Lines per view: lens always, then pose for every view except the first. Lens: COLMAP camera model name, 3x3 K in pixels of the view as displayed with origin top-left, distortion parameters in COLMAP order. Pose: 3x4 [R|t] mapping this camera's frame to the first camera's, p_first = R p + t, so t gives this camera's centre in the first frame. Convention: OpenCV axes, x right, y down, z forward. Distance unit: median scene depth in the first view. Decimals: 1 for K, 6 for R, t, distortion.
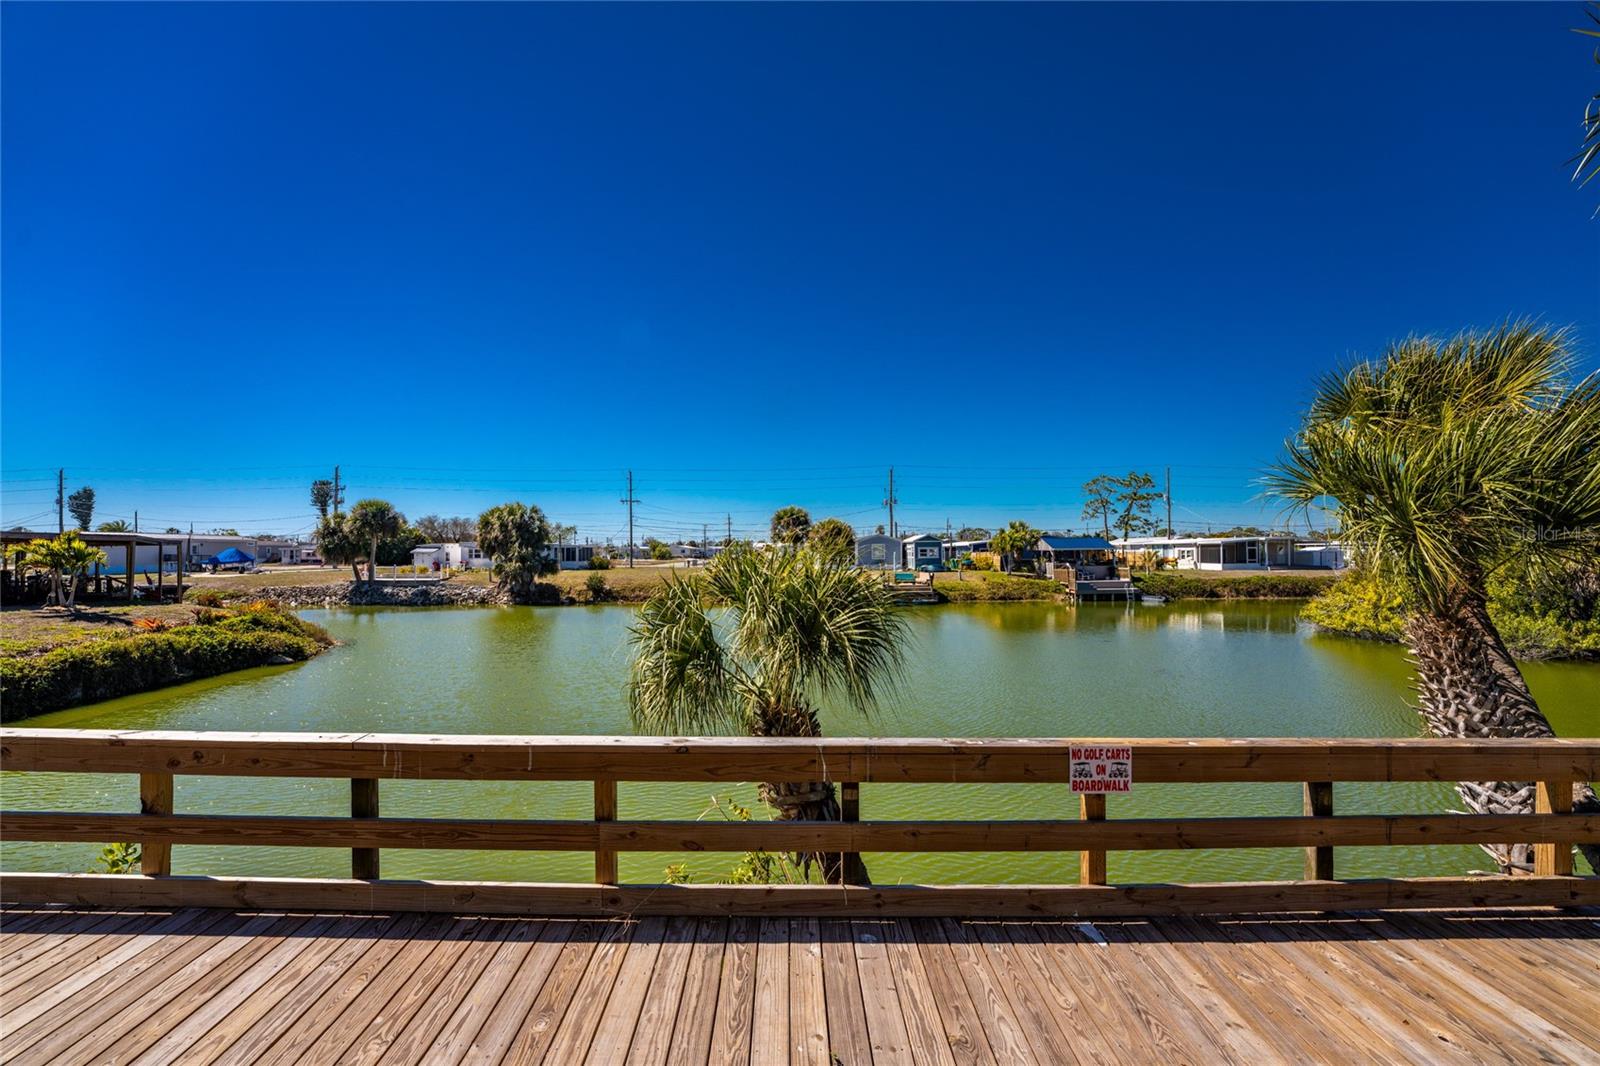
lens RADIAL K [[655.3, 0, 787.1], [0, 655.3, 530.6], [0, 0, 1]] dist [-0.026129, 0.002518]
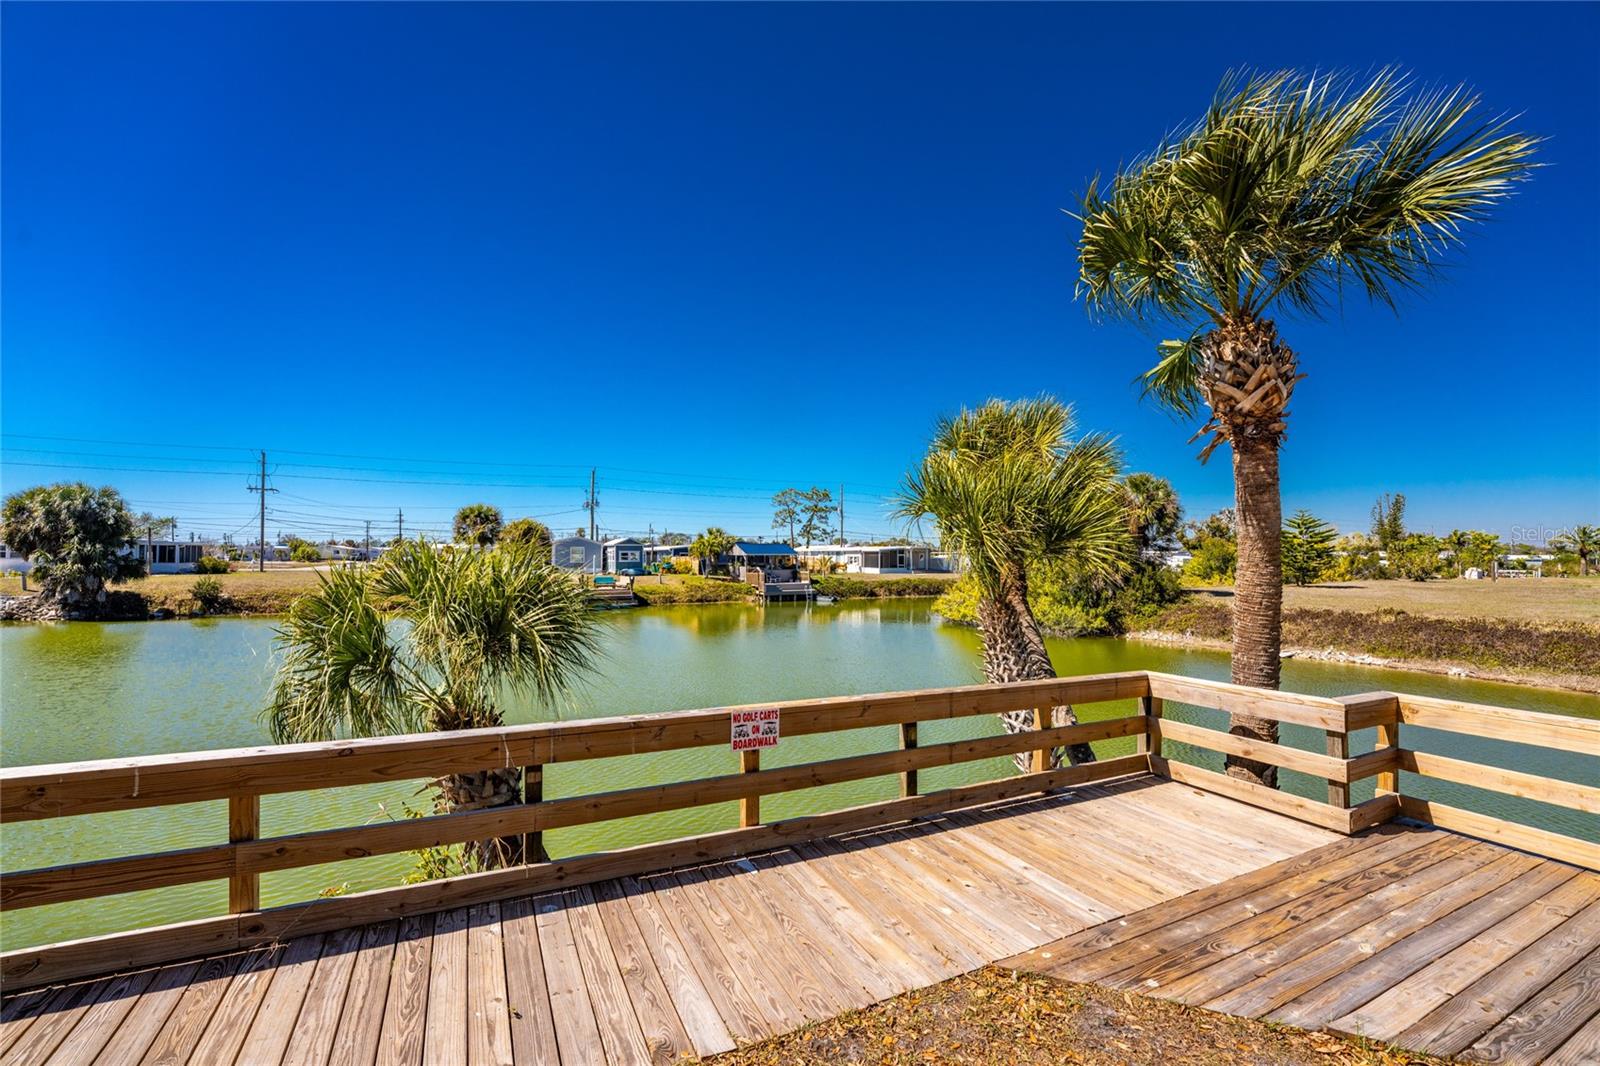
lens RADIAL K [[655.3, 0, 792.7], [0, 655.3, 537.7], [0, 0, 1]] dist [-0.026129, 0.002518]
pose [[0.897646, 0.021458, 0.440194, 0.001896], [-0.023449, 0.999725, -0.000917, 0.011117], [-0.440092, -0.009499, 0.897902, -0.115658]]
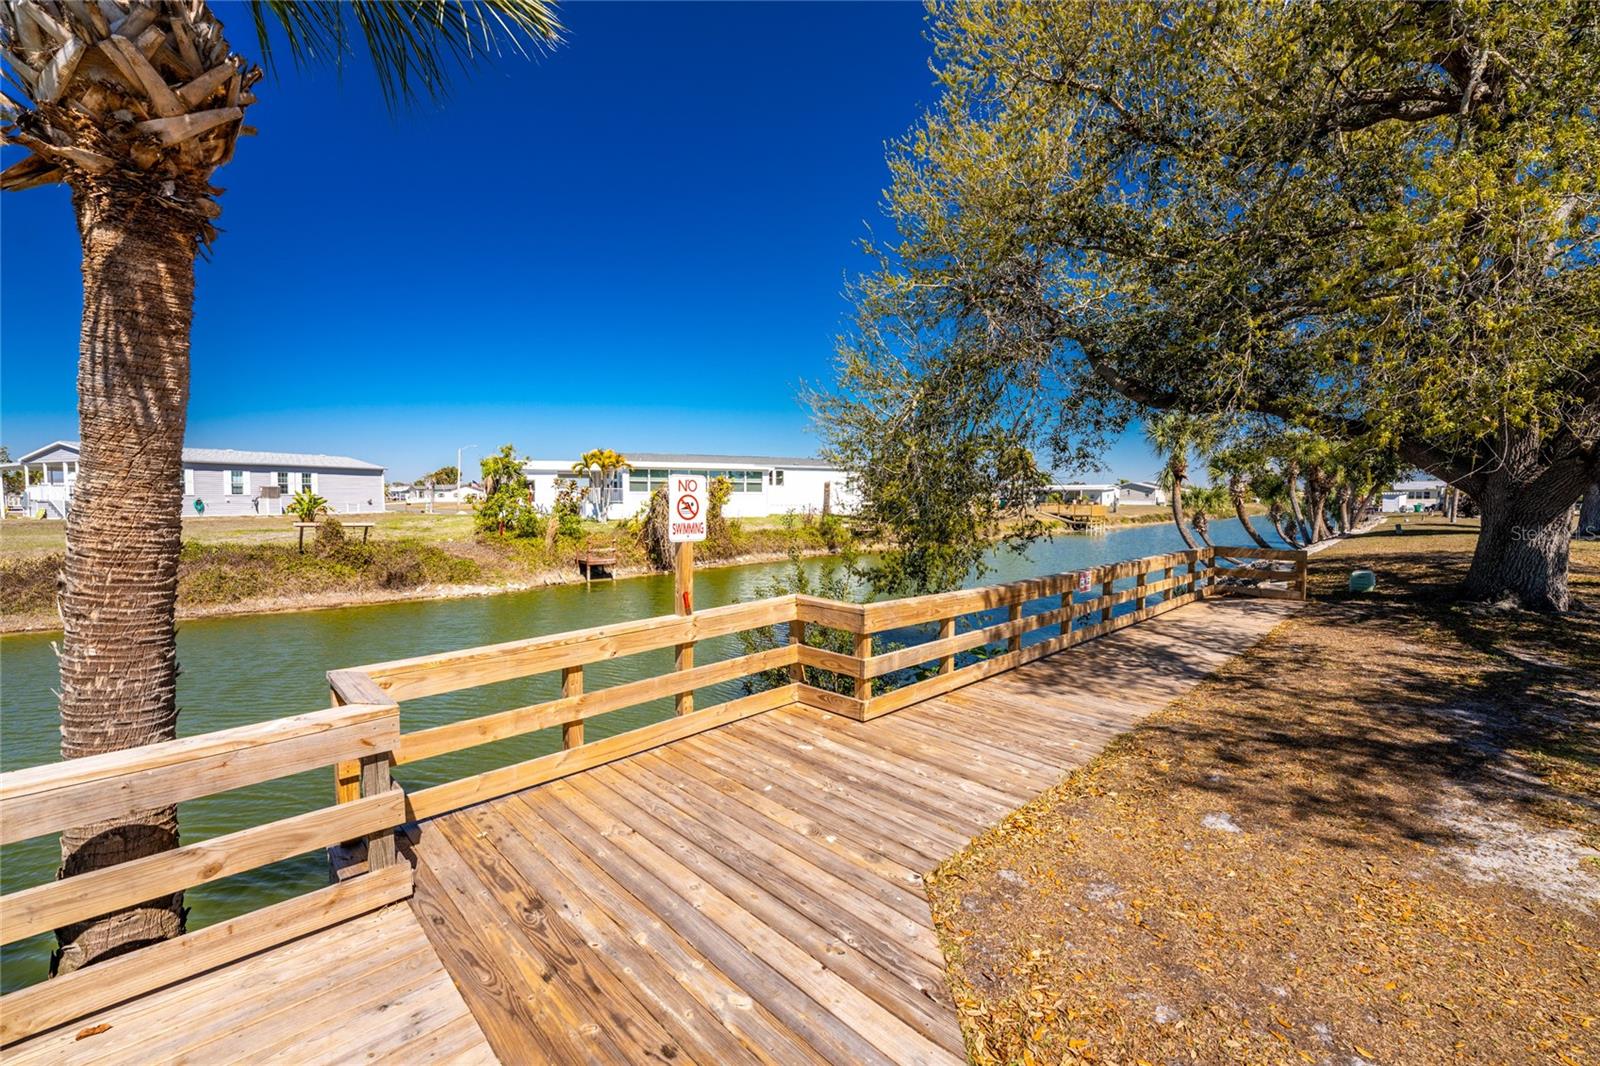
lens RADIAL K [[655.3, 0, 800.6], [0, 655.3, 531.4], [0, 0, 1]] dist [-0.026129, 0.002518]
pose [[-0.693071, -0.042248, 0.719630, 0.573000], [-0.023428, 0.999074, 0.036091, 0.053538], [-0.720488, 0.008155, -0.693419, 0.664292]]
